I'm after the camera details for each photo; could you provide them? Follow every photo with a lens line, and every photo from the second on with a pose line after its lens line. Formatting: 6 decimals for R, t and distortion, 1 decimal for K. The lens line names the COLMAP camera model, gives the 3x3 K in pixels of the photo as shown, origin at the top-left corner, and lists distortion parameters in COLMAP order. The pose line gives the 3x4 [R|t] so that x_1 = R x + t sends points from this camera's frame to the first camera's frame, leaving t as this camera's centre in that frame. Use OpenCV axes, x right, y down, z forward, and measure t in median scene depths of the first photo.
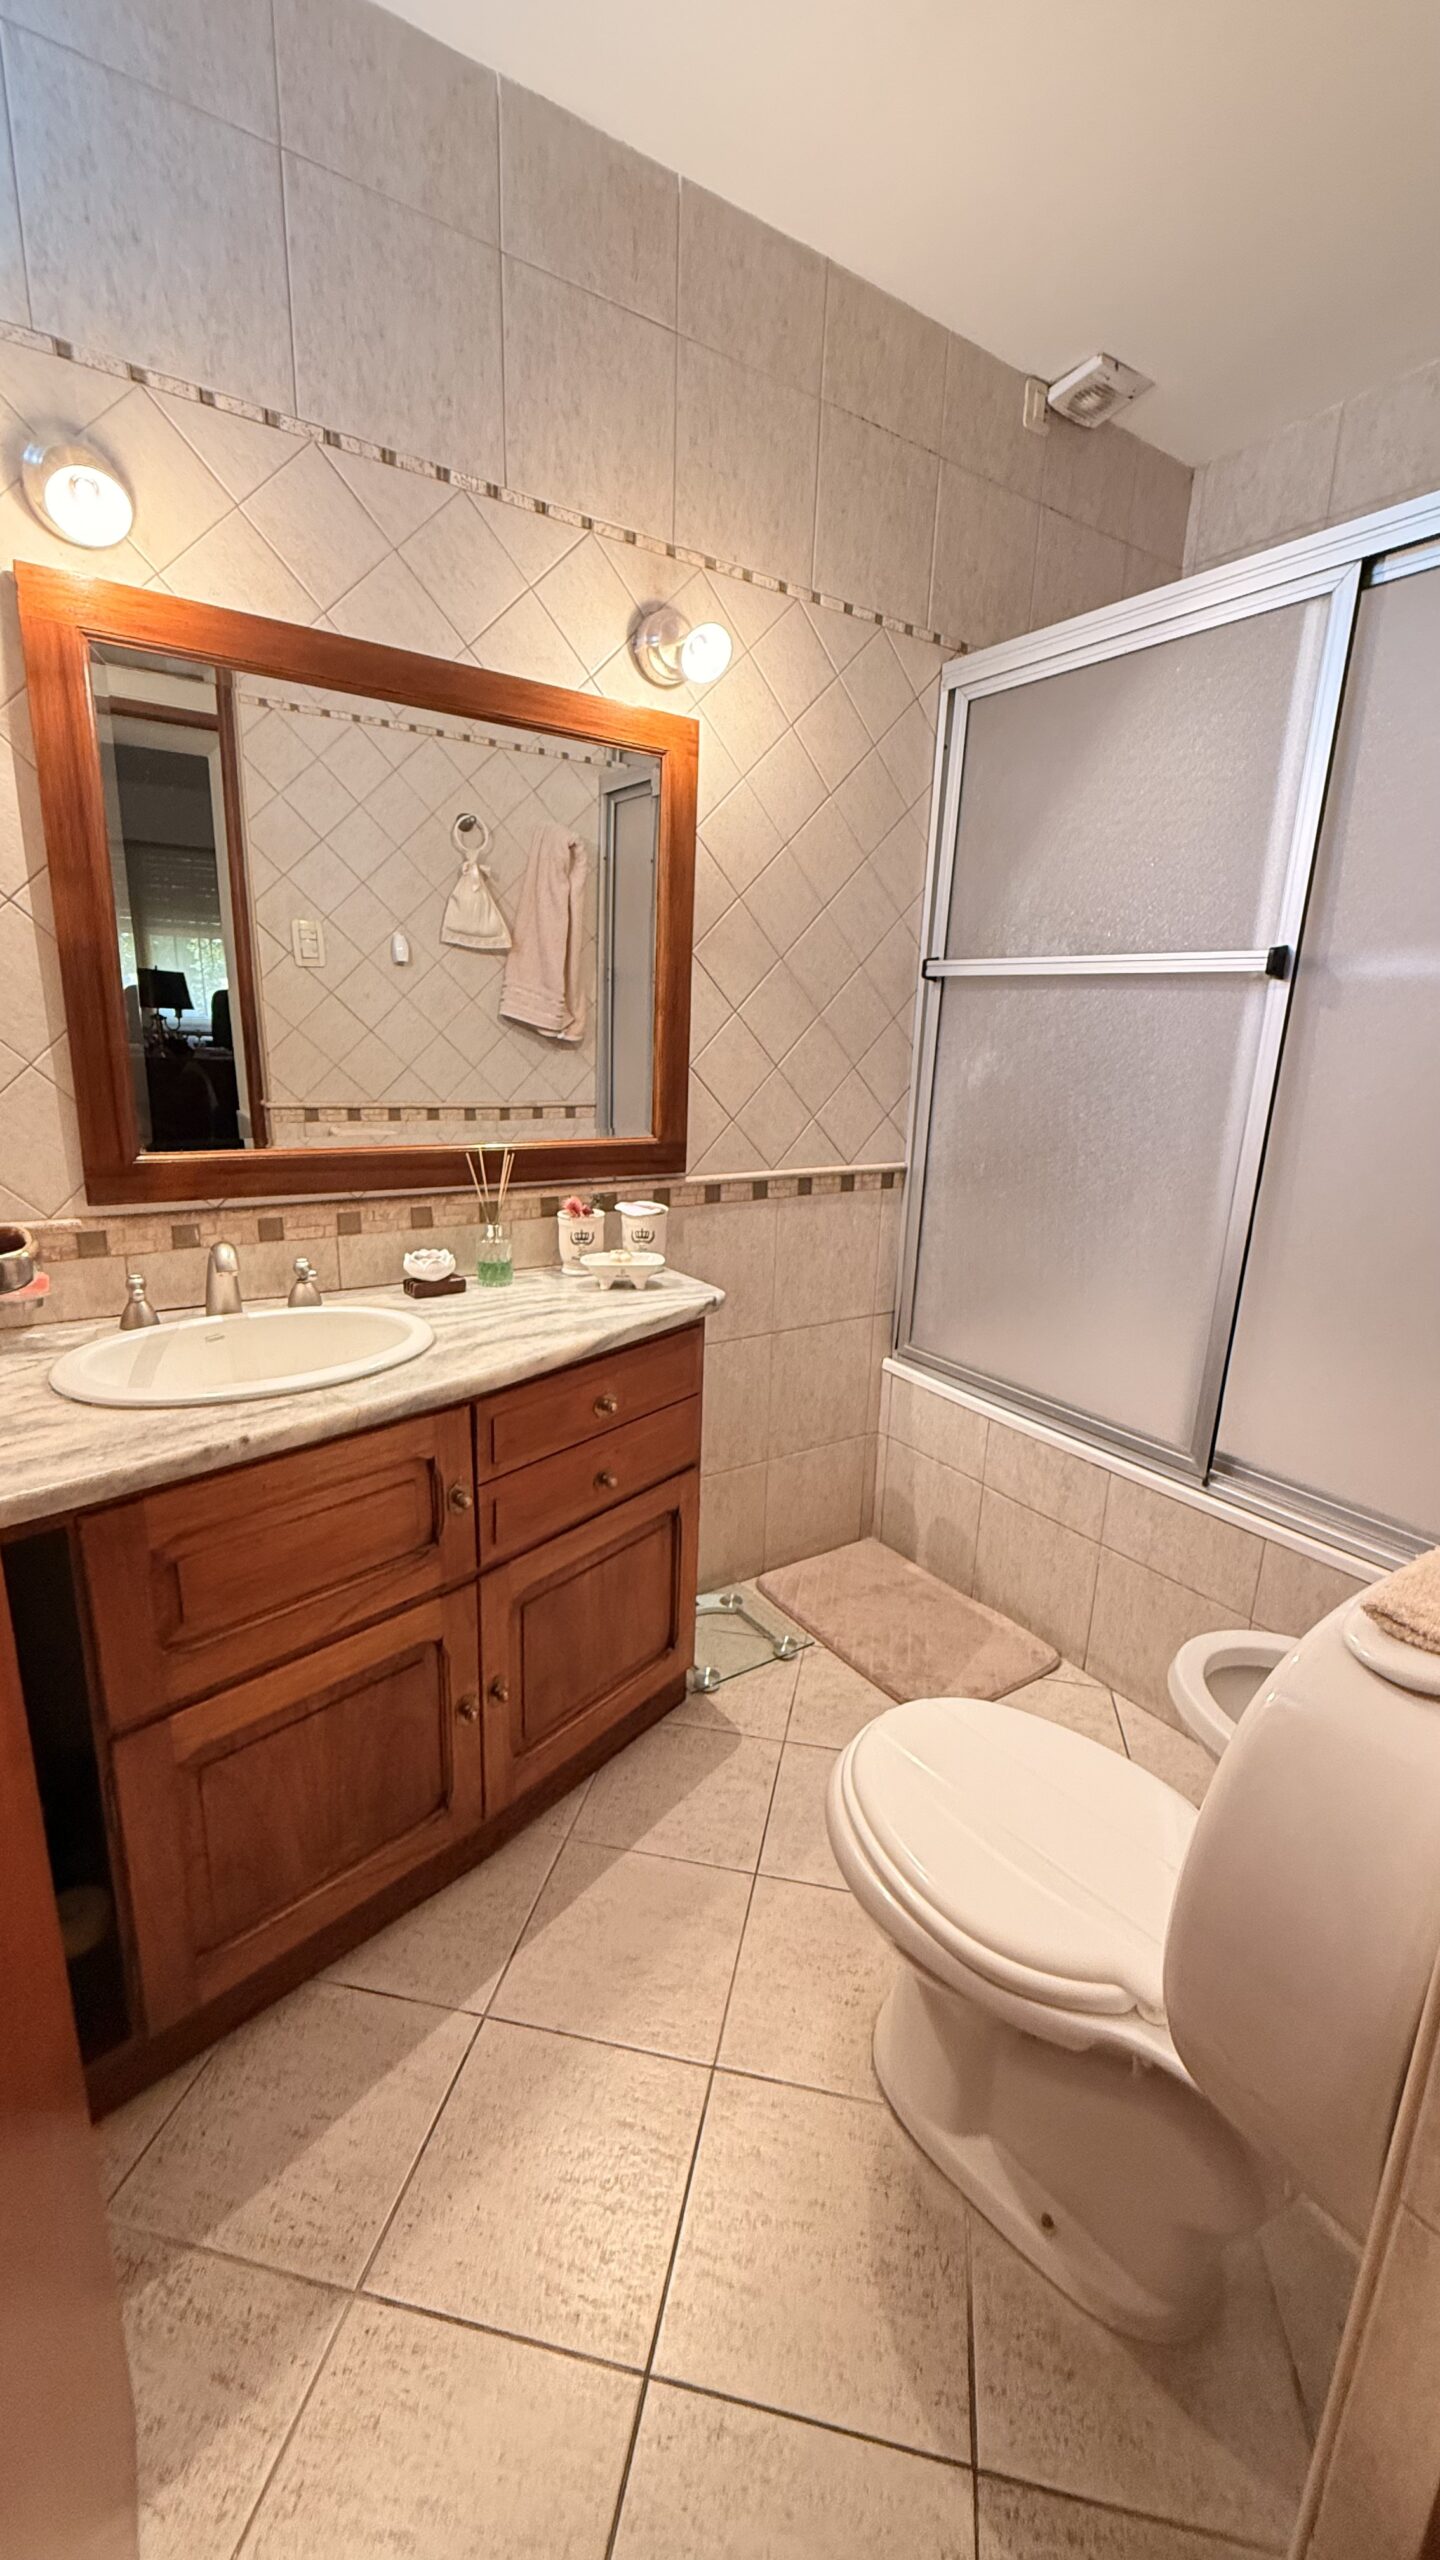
lens RADIAL K [[1018.4, 0, 722.8], [0, 1018.4, 1278.1], [0, 0, 1]] dist [-0.000731, 0.000186]
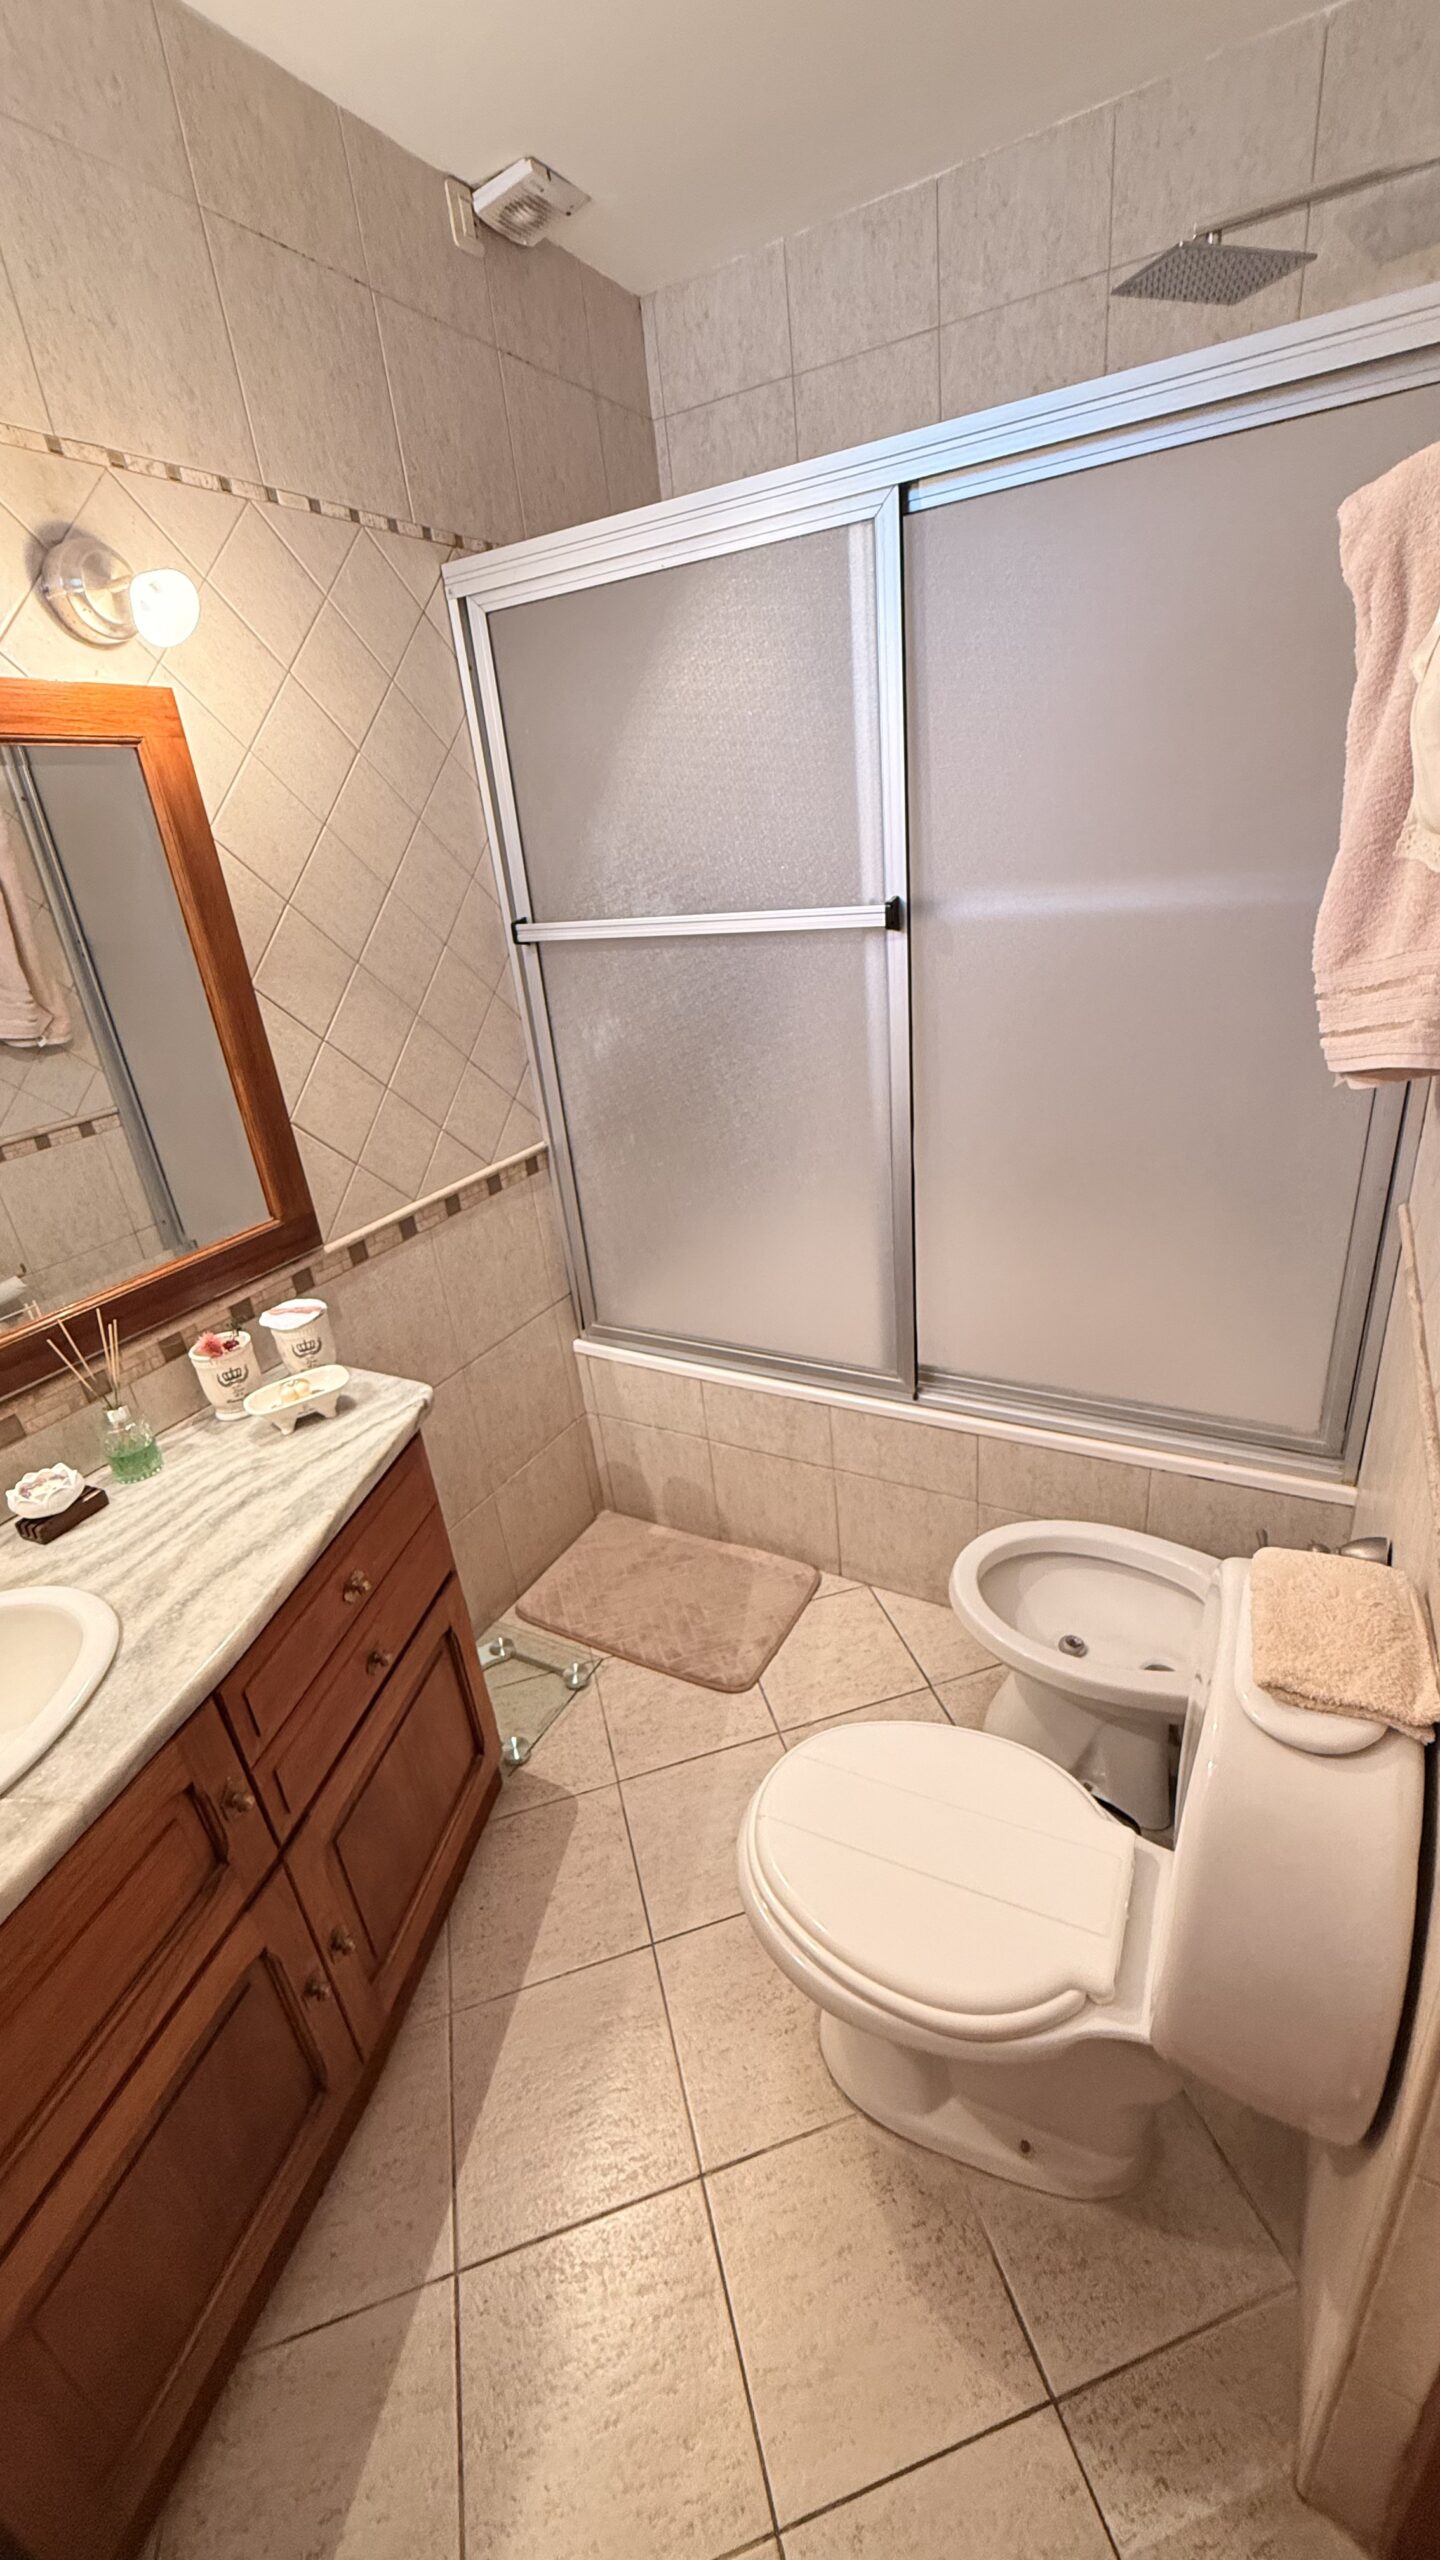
lens RADIAL K [[1018.4, 0, 719.6], [0, 1018.4, 1274.8], [0, 0, 1]] dist [-0.000731, 0.000186]
pose [[0.883588, -0.295230, 0.363473, -0.065789], [0.235120, 0.950984, 0.200867, -0.186787], [-0.404959, -0.092024, 0.909692, 0.107543]]
